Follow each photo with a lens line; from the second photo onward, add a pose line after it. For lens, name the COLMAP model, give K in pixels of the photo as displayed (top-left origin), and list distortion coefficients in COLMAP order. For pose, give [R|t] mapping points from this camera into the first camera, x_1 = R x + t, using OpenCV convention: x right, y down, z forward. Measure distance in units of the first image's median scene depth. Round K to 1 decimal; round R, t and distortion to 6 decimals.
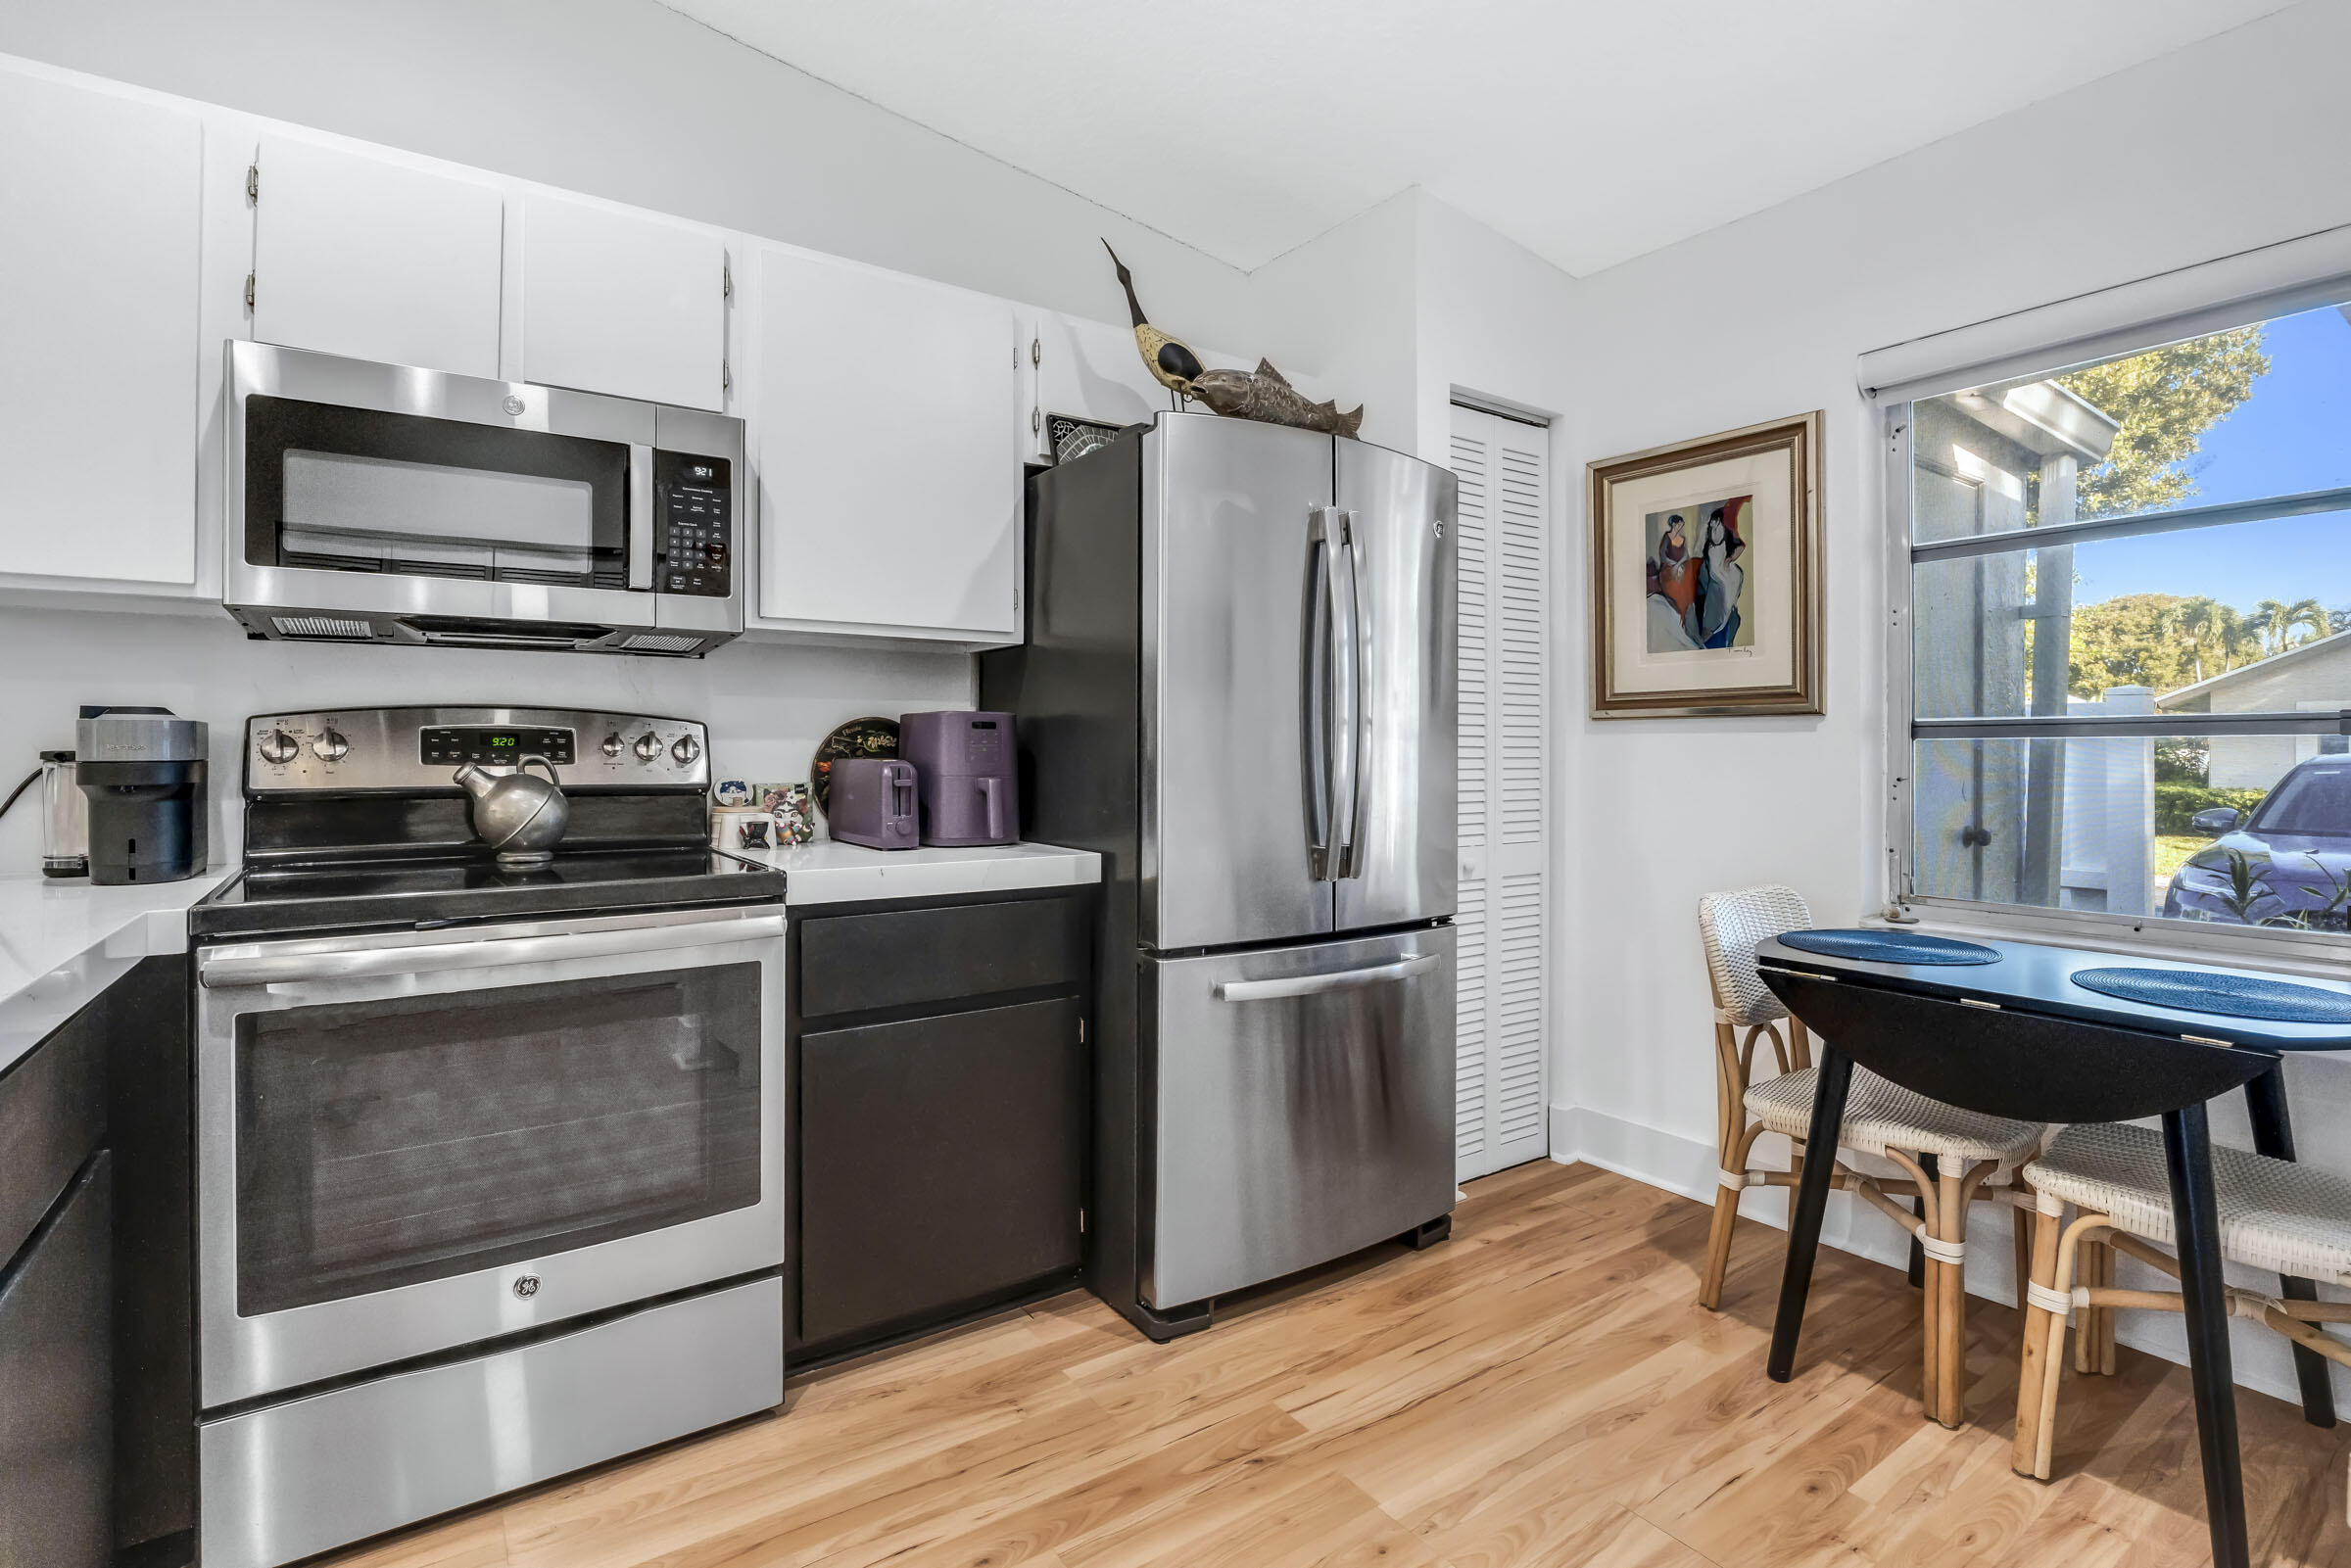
lens RADIAL K [[1134.2, 0, 1174.3], [0, 1134.2, 739.3], [0, 0, 1]] dist [-0.021637, 0.003886]
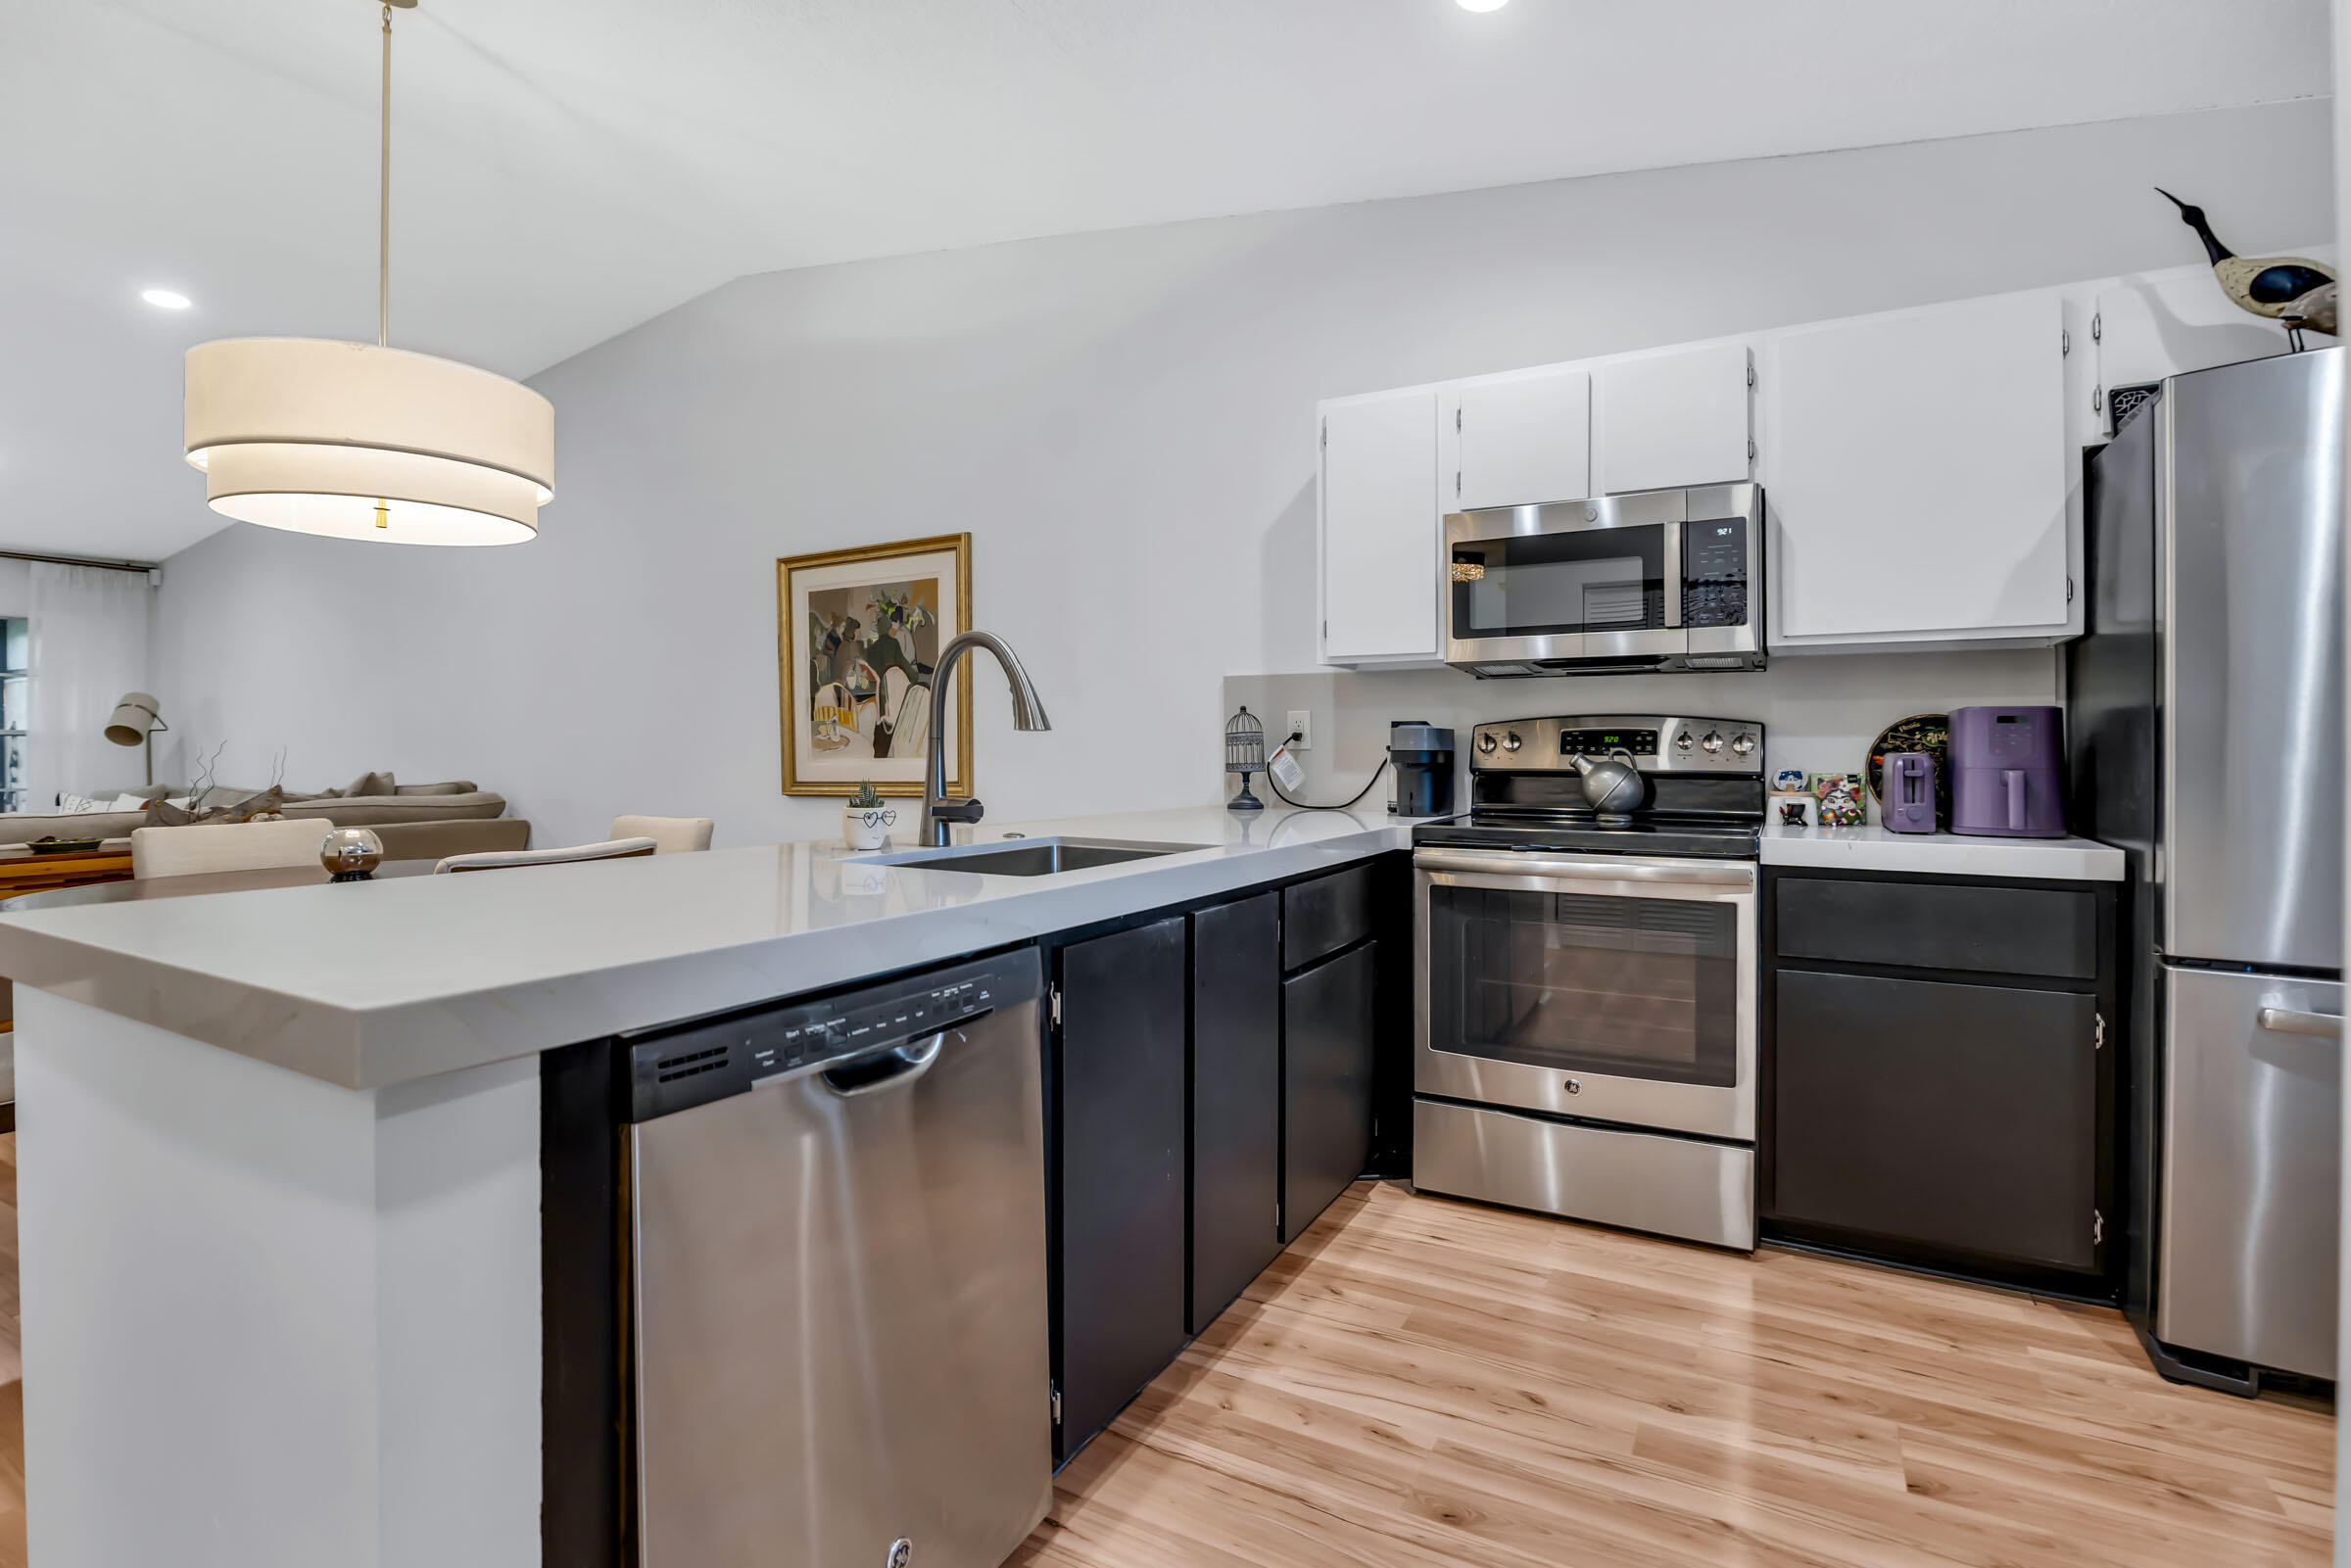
lens RADIAL K [[1134.2, 0, 1167.8], [0, 1134.2, 743.9], [0, 0, 1]] dist [-0.021637, 0.003886]
pose [[0.428154, -0.006268, -0.903684, 0.450819], [0.003750, 0.999980, -0.005159, 0.013182], [0.903698, -0.001180, 0.428169, -0.131495]]
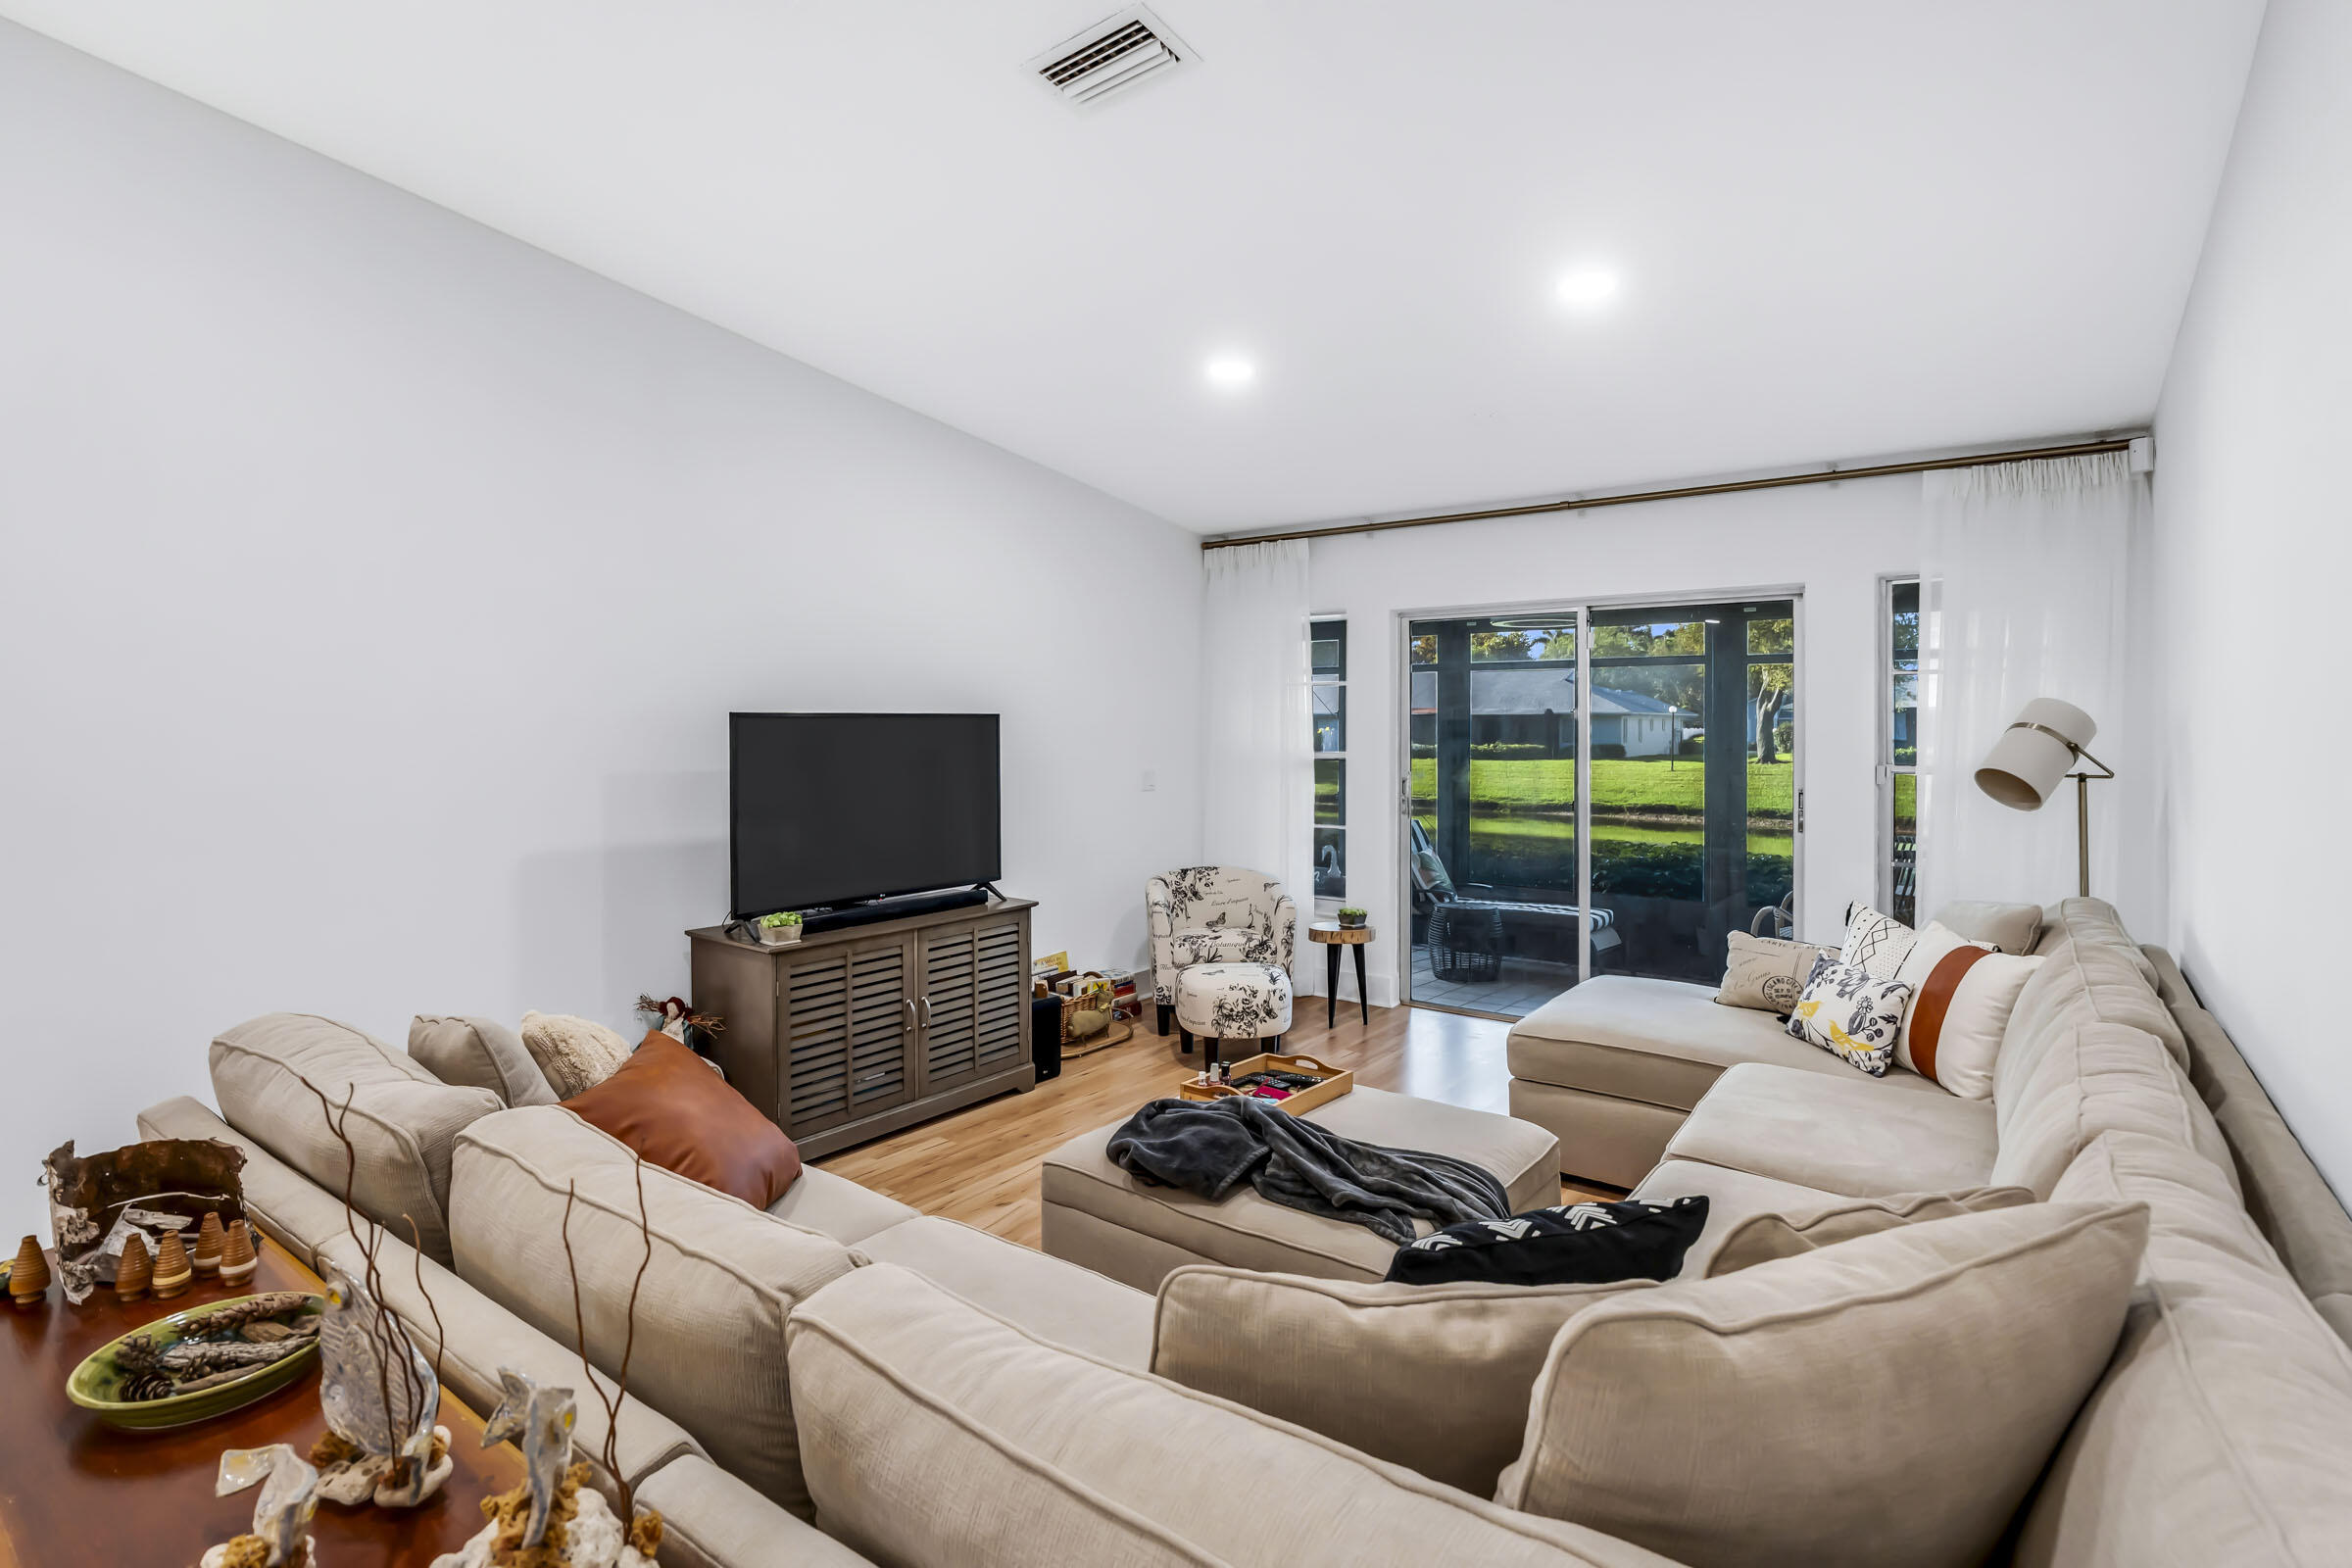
lens RADIAL K [[1134.8, 0, 1162.6], [0, 1134.8, 693.2], [0, 0, 1]] dist [-0.021637, 0.003886]
pose [[-0.955676, -0.013731, -0.294101, -2.144637], [-0.005881, 0.999603, -0.027561, -0.121379], [0.294363, -0.024610, -0.955377, -0.327735]]
